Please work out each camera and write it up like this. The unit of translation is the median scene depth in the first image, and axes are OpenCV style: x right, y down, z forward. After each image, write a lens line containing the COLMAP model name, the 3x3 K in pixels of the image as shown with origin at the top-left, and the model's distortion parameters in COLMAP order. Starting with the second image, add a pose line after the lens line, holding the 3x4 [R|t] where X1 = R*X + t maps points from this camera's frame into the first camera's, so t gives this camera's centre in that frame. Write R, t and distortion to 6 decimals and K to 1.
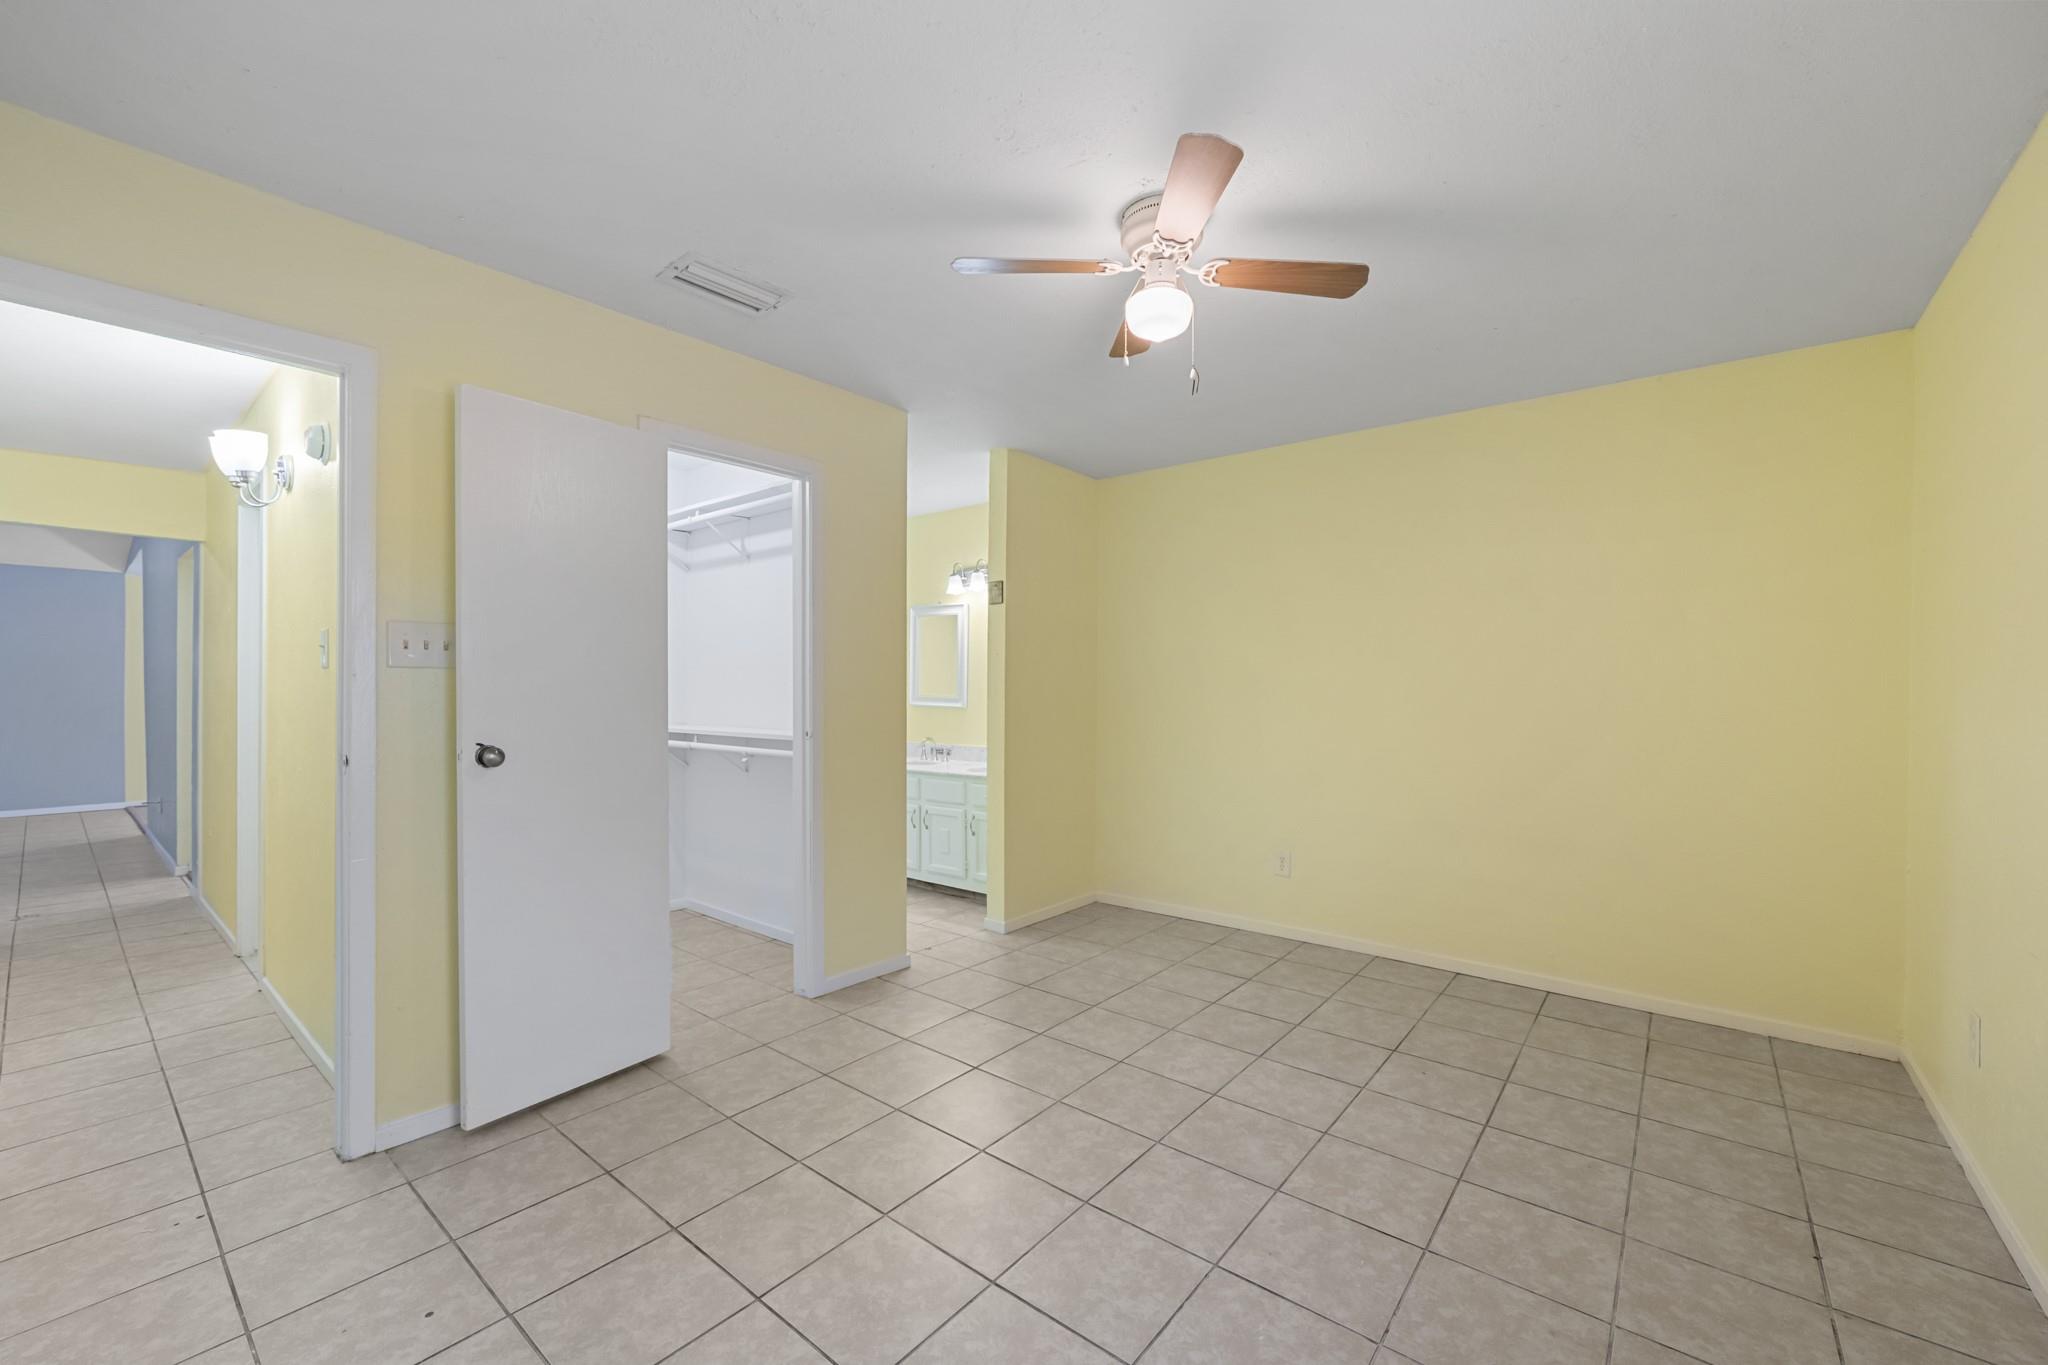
lens RADIAL K [[834.6, 0, 1025.1], [0, 834.6, 690.4], [0, 0, 1]] dist [-0.002421, 0.000037]
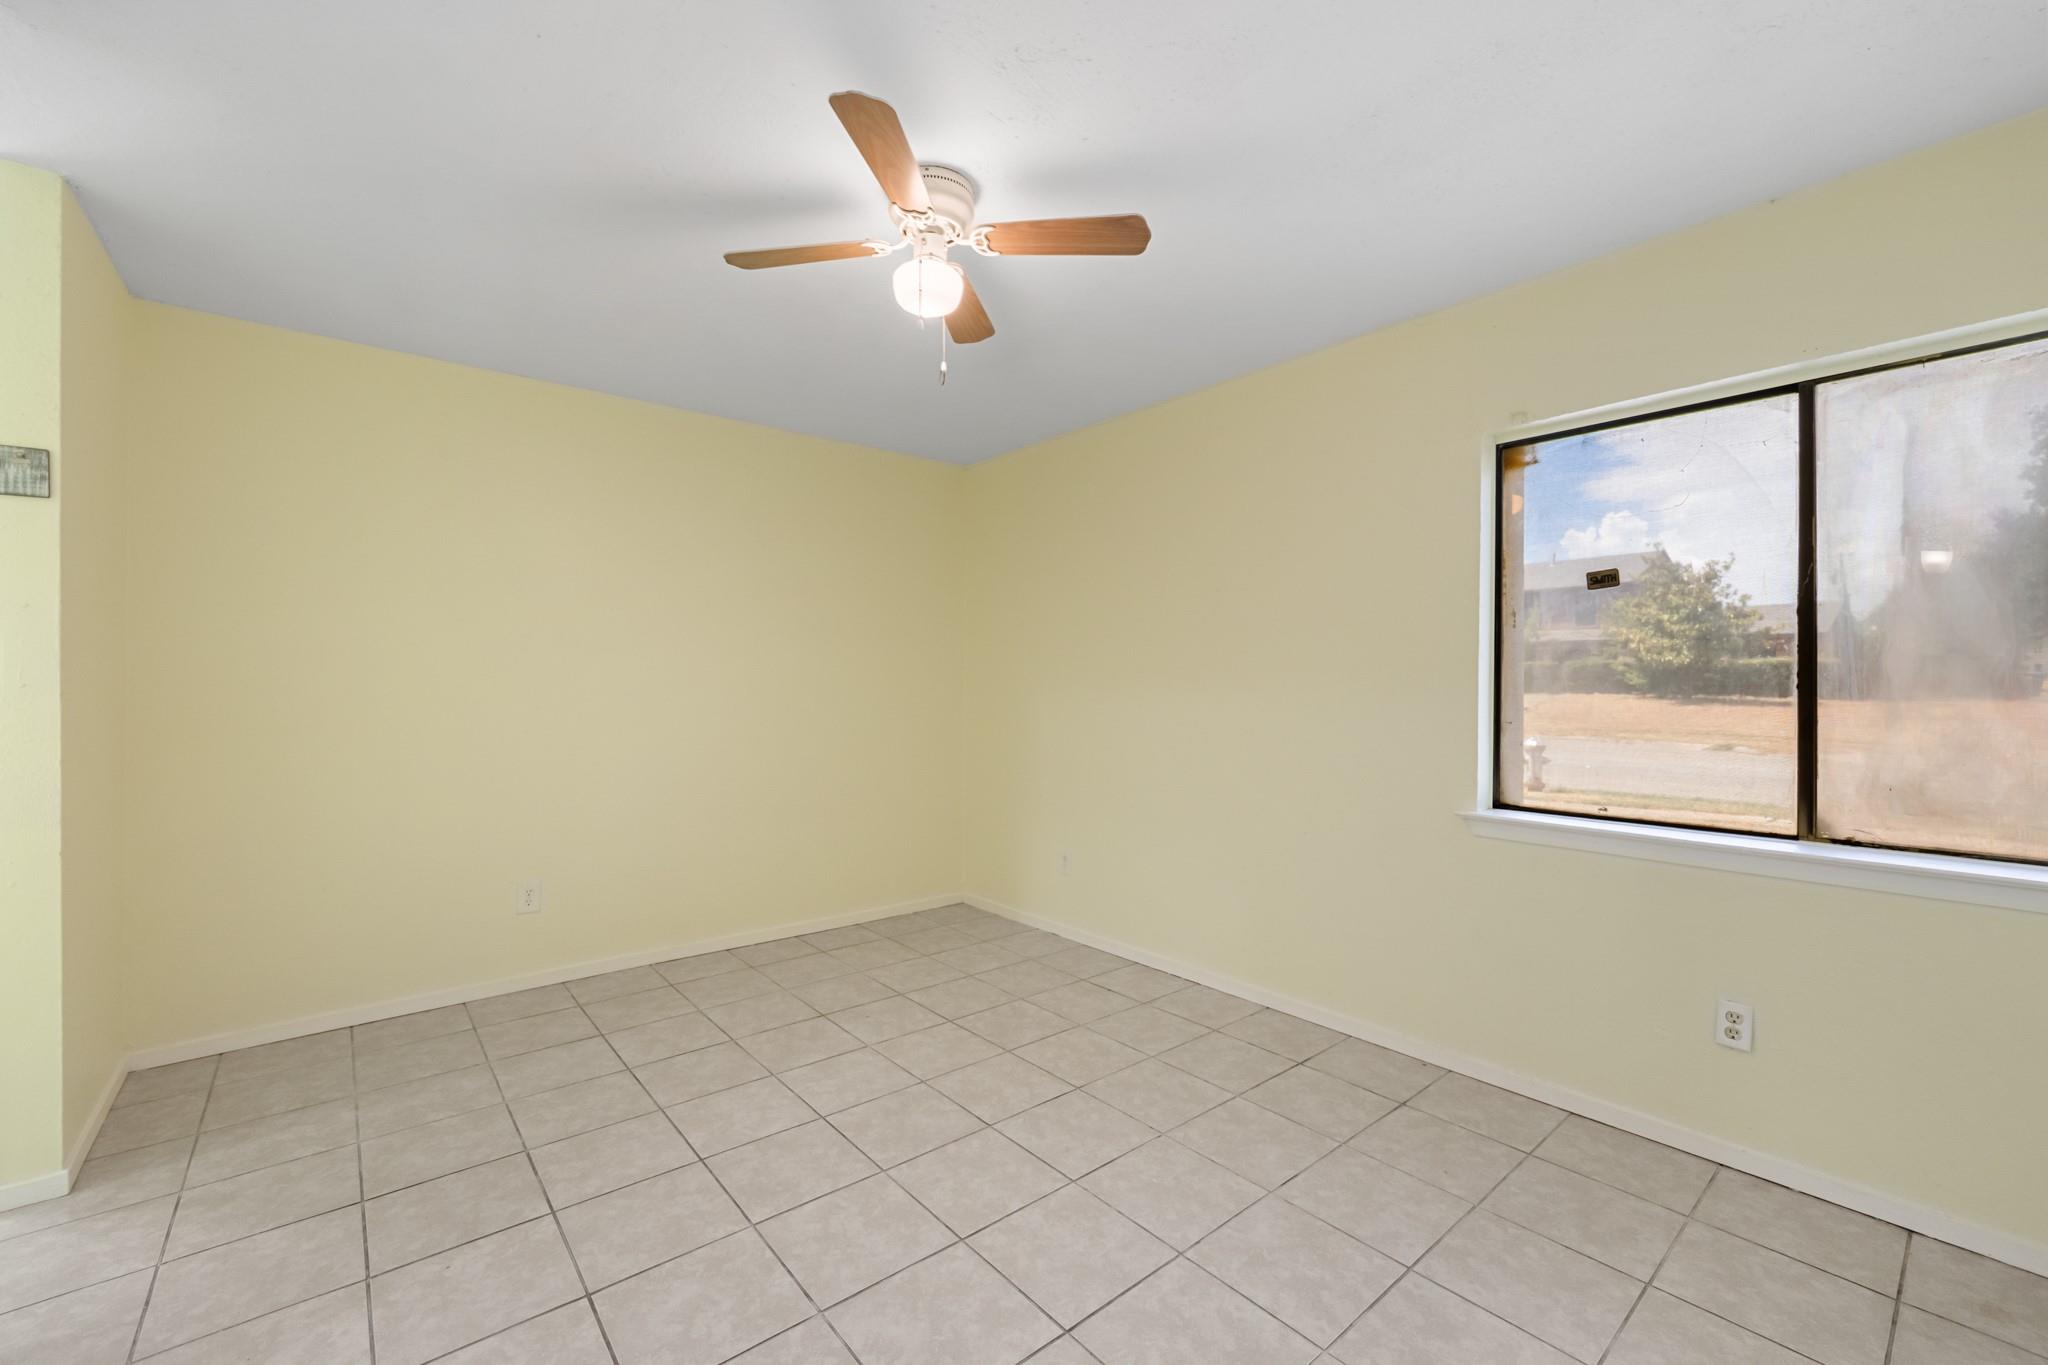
lens RADIAL K [[834.6, 0, 1025.1], [0, 834.6, 690.4], [0, 0, 1]] dist [-0.002421, 0.000037]
pose [[0.176710, -0.008752, 0.984224, -0.558713], [0.000519, 0.999961, 0.008798, -0.004683], [-0.984263, -0.001044, 0.176707, 0.519568]]
